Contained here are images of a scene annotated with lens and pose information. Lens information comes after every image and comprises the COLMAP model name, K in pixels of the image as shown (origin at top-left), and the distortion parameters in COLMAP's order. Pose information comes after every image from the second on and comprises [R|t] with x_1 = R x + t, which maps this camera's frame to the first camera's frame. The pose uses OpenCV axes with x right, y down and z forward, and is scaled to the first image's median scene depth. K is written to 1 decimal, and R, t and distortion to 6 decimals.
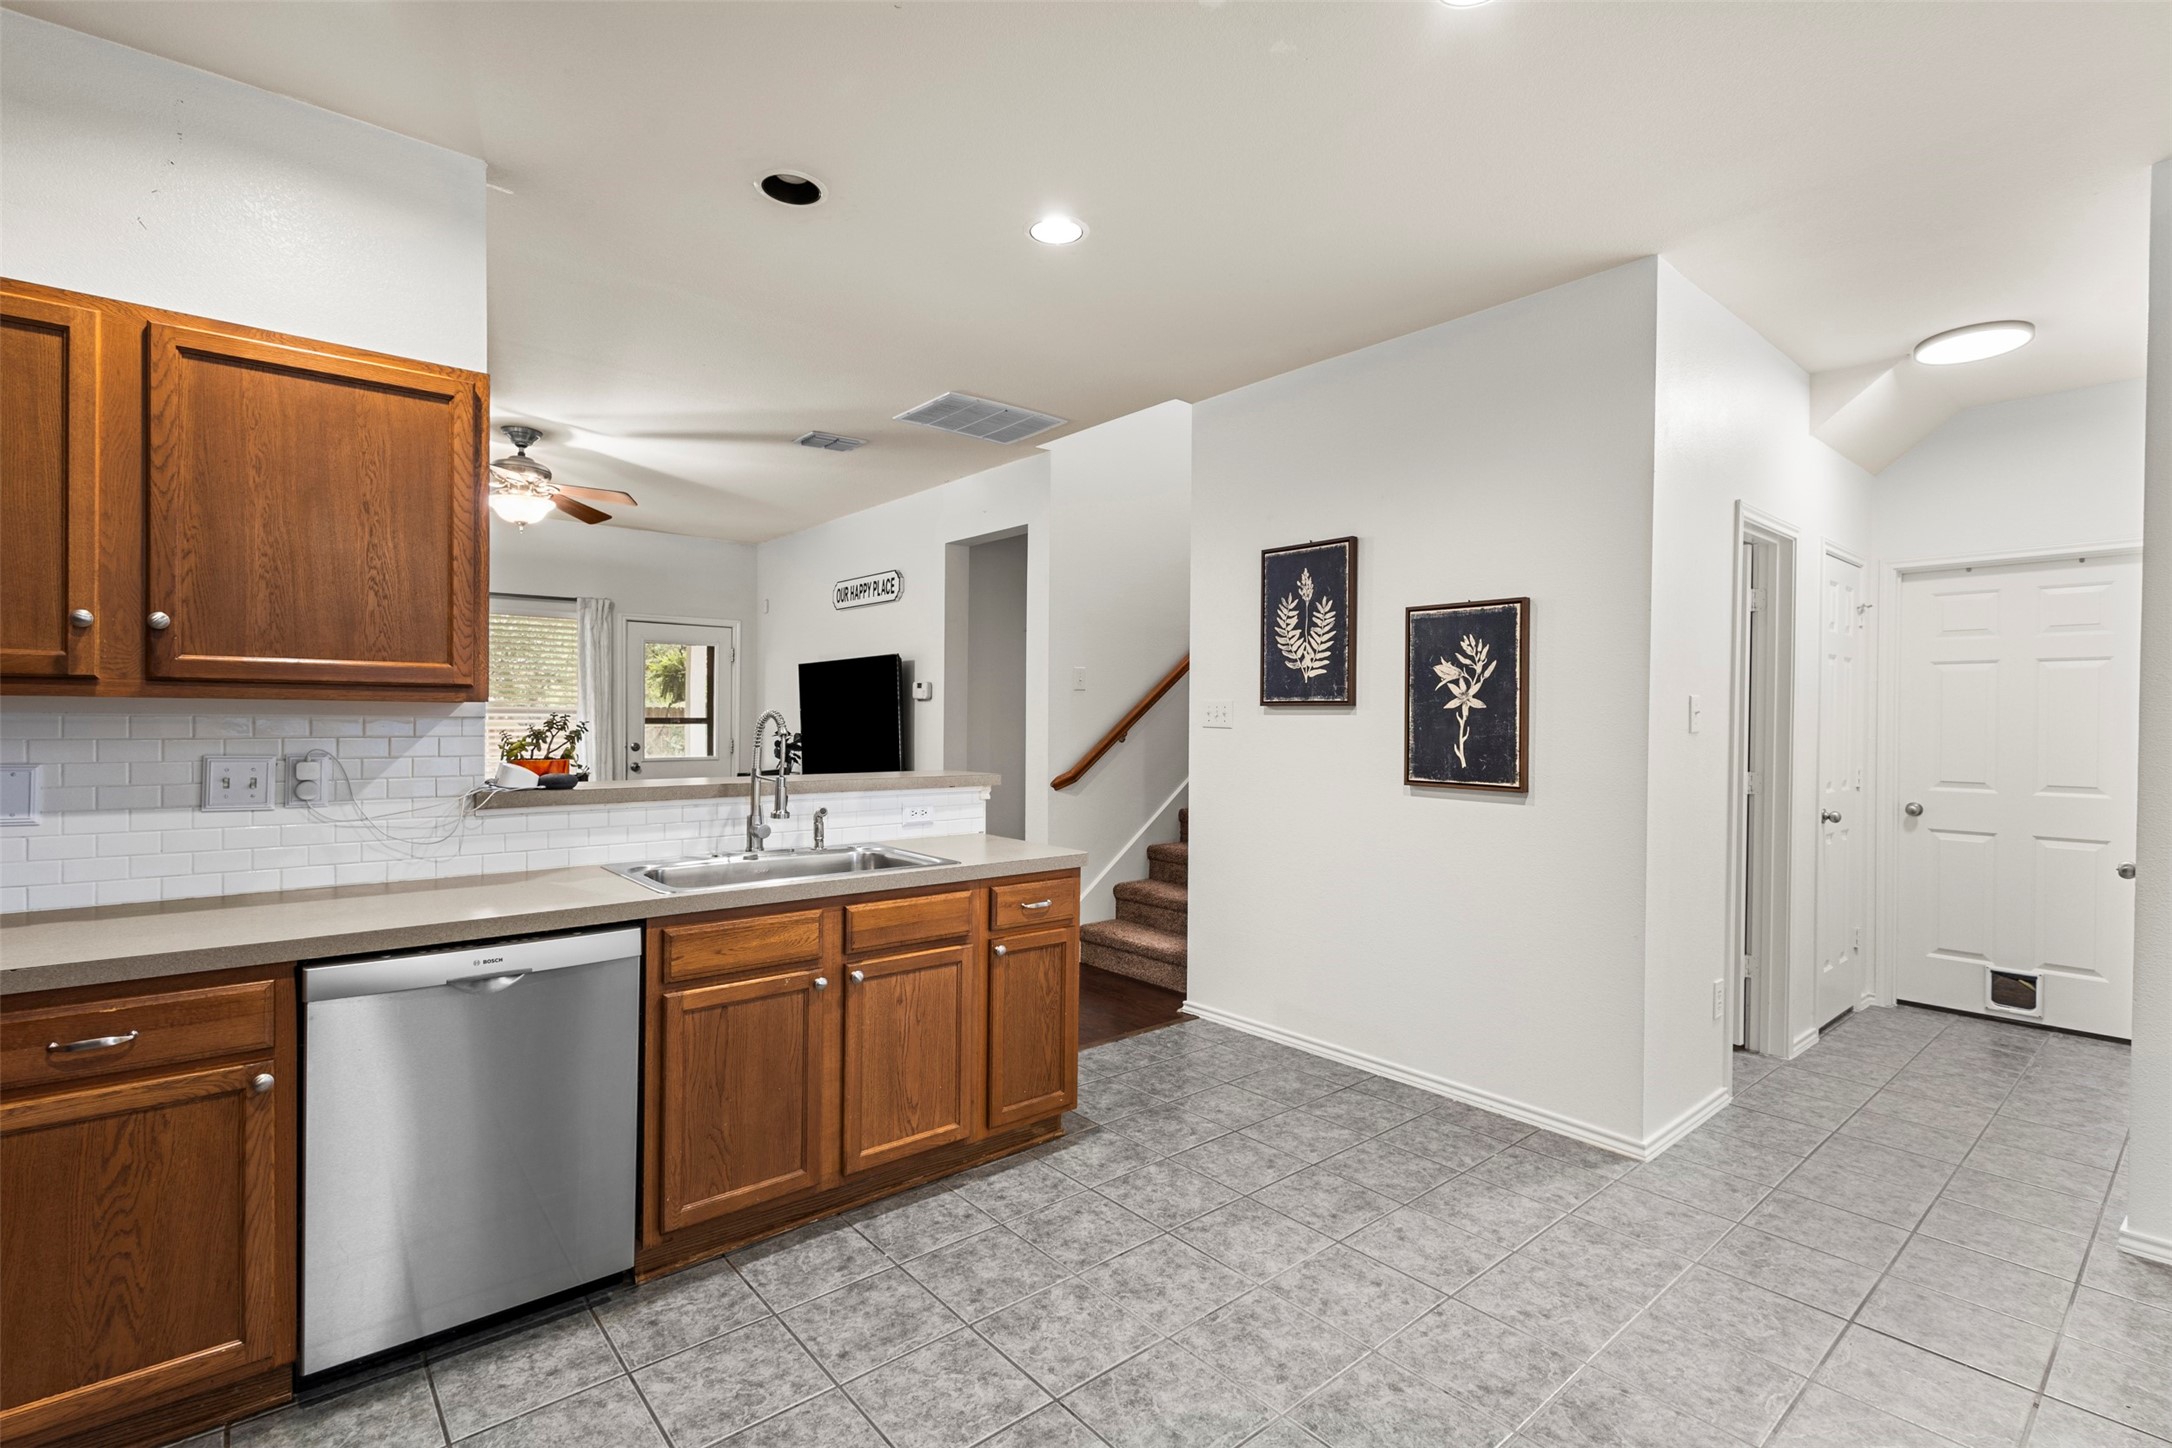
lens RADIAL K [[992.3, 0, 1073.6], [0, 992.3, 728.0], [0, 0, 1]] dist [0.002259, 0.000091]
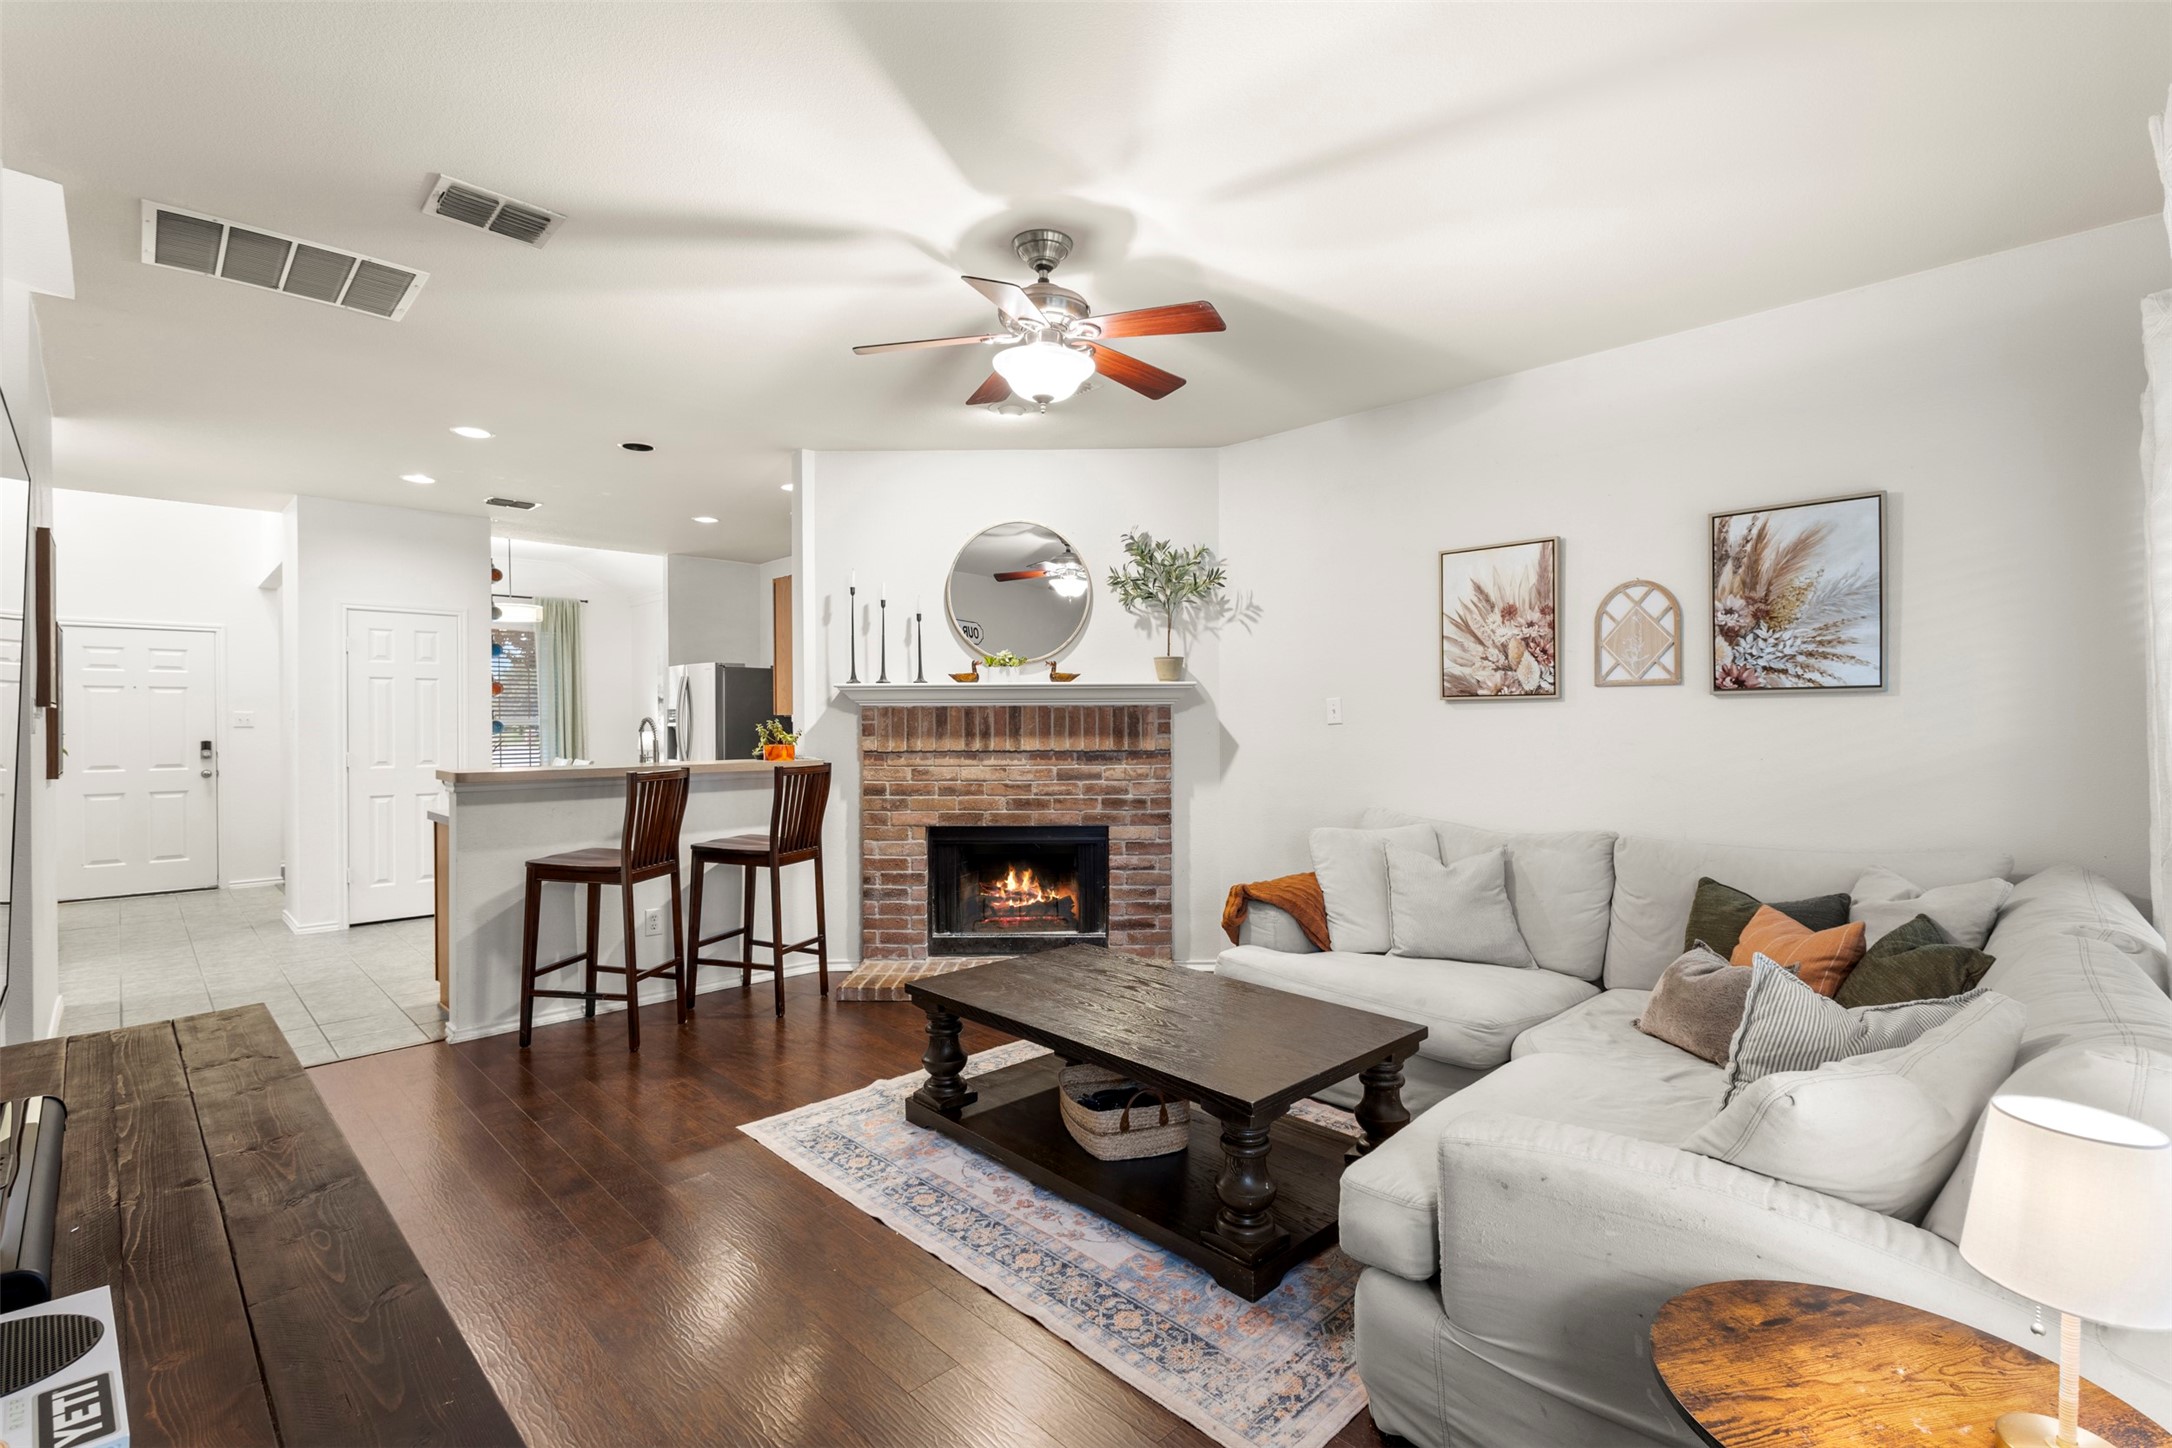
lens RADIAL K [[989.3, 0, 1089.3], [0, 989.3, 721.2], [0, 0, 1]] dist [0.004275, 0.000205]
pose [[-0.996958, -0.005946, -0.077717, -0.990465], [-0.006939, 0.999898, 0.012517, -0.039344], [0.077635, 0.013018, -0.996897, 2.929968]]
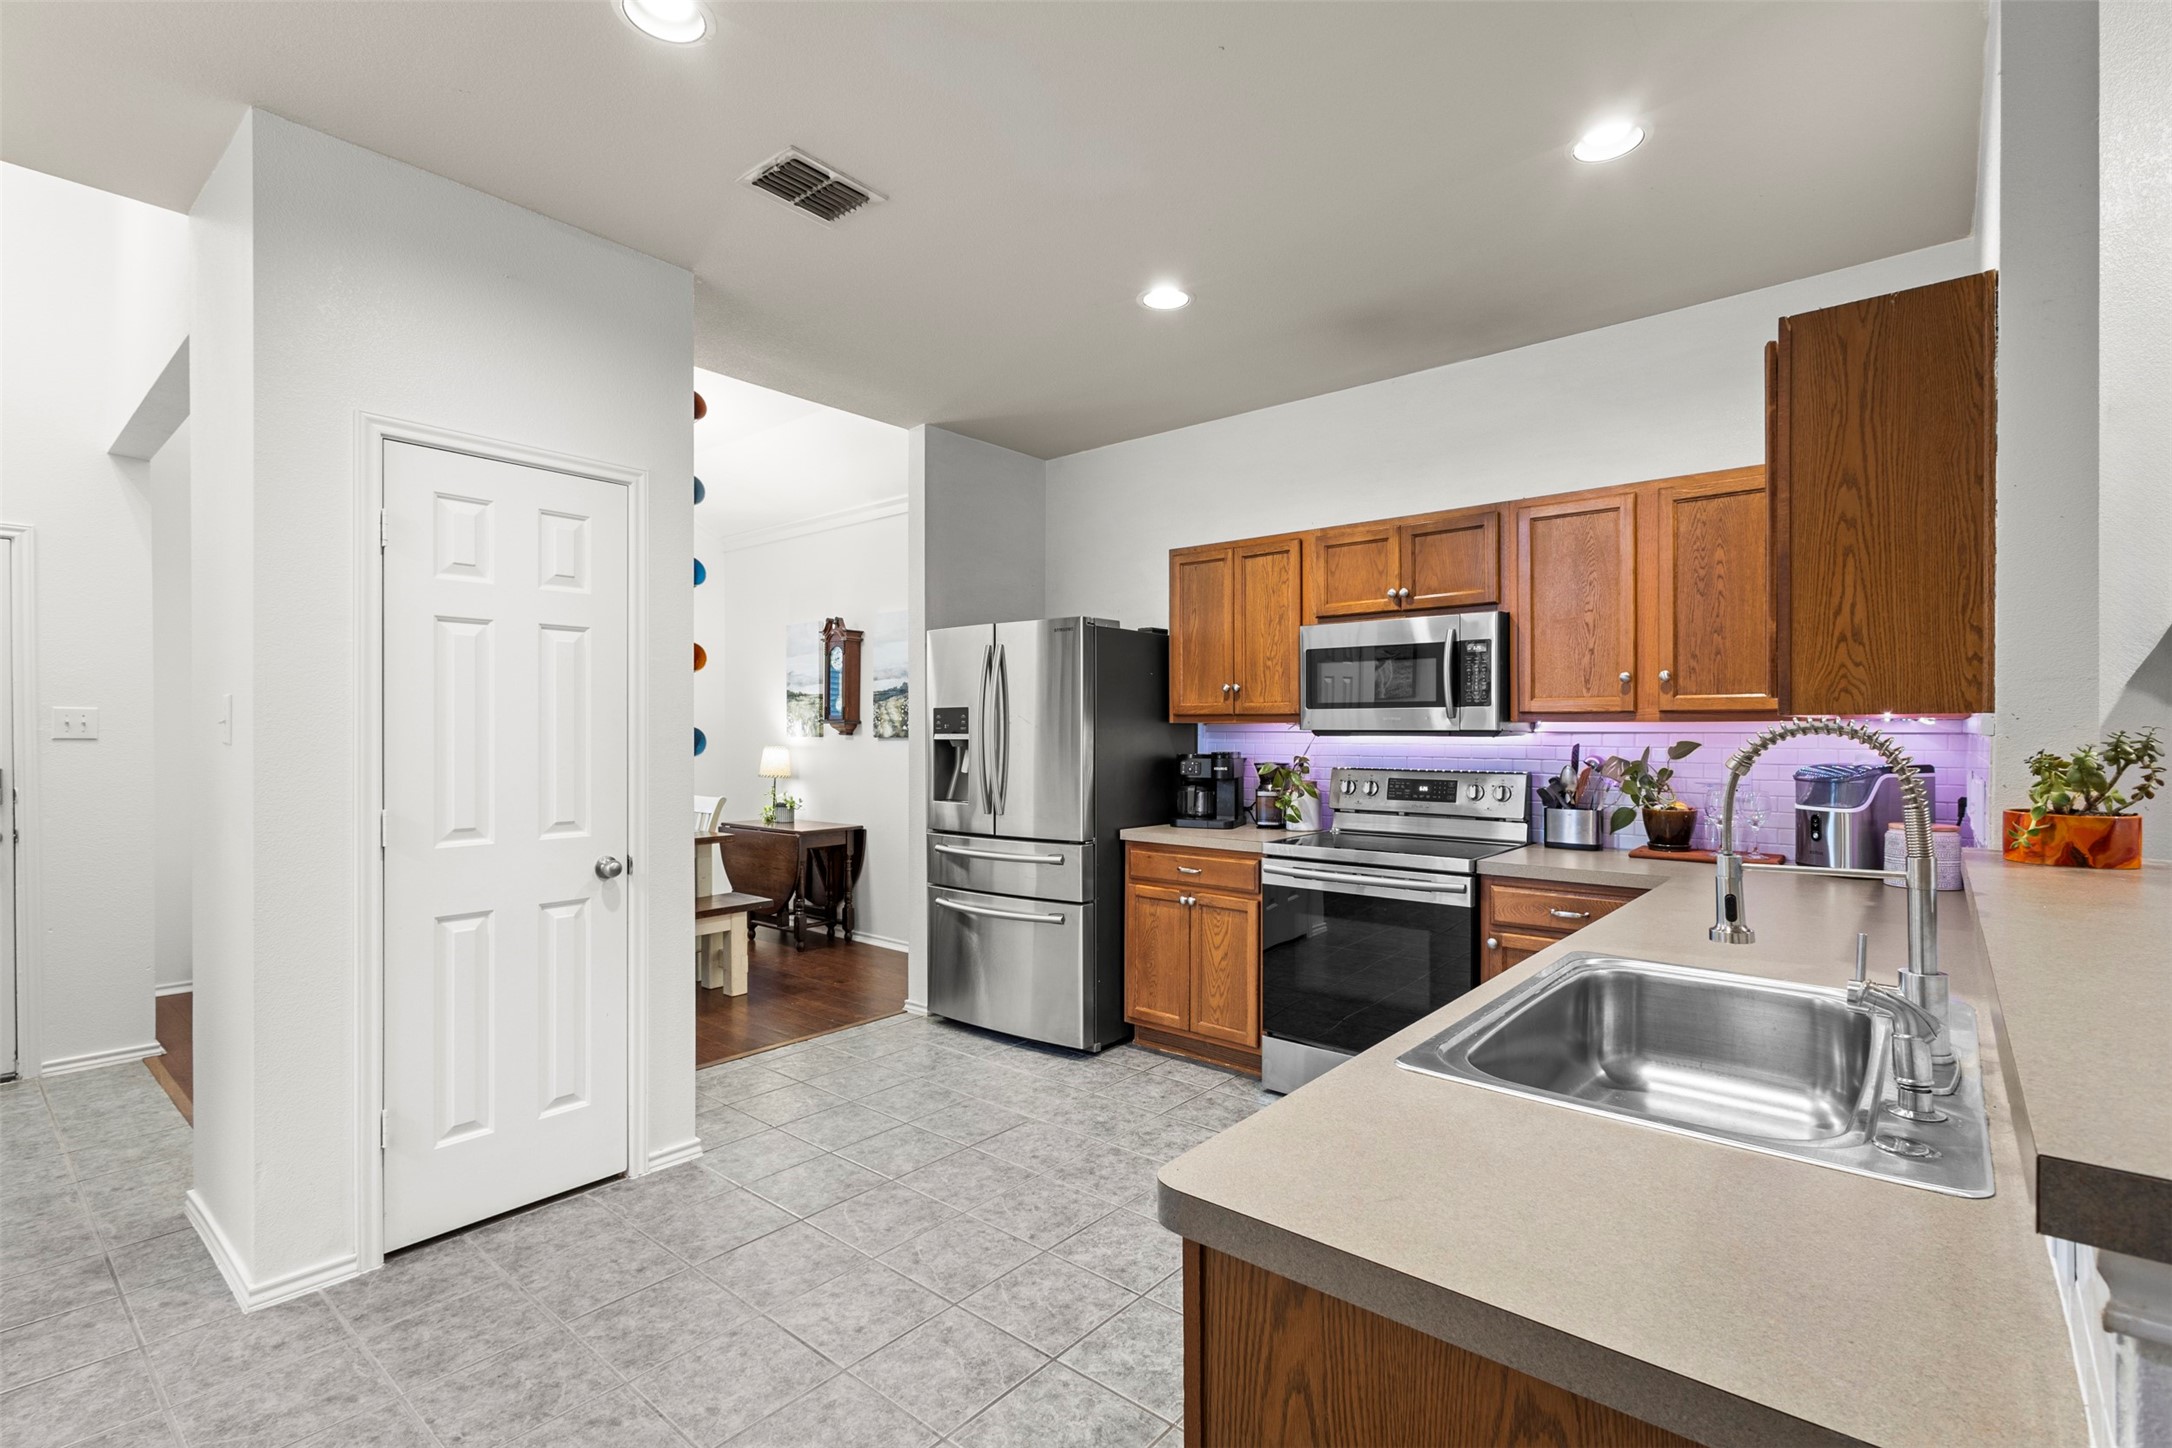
lens RADIAL K [[996.5, 0, 1082.0], [0, 996.5, 728.9], [0, 0, 1]] dist [0.004511, 0.000437]
pose [[-0.985679, -0.009789, -0.168349, 0.100517], [-0.011587, 0.999886, 0.009699, -0.013464], [0.168235, 0.011511, -0.985680, 1.462250]]
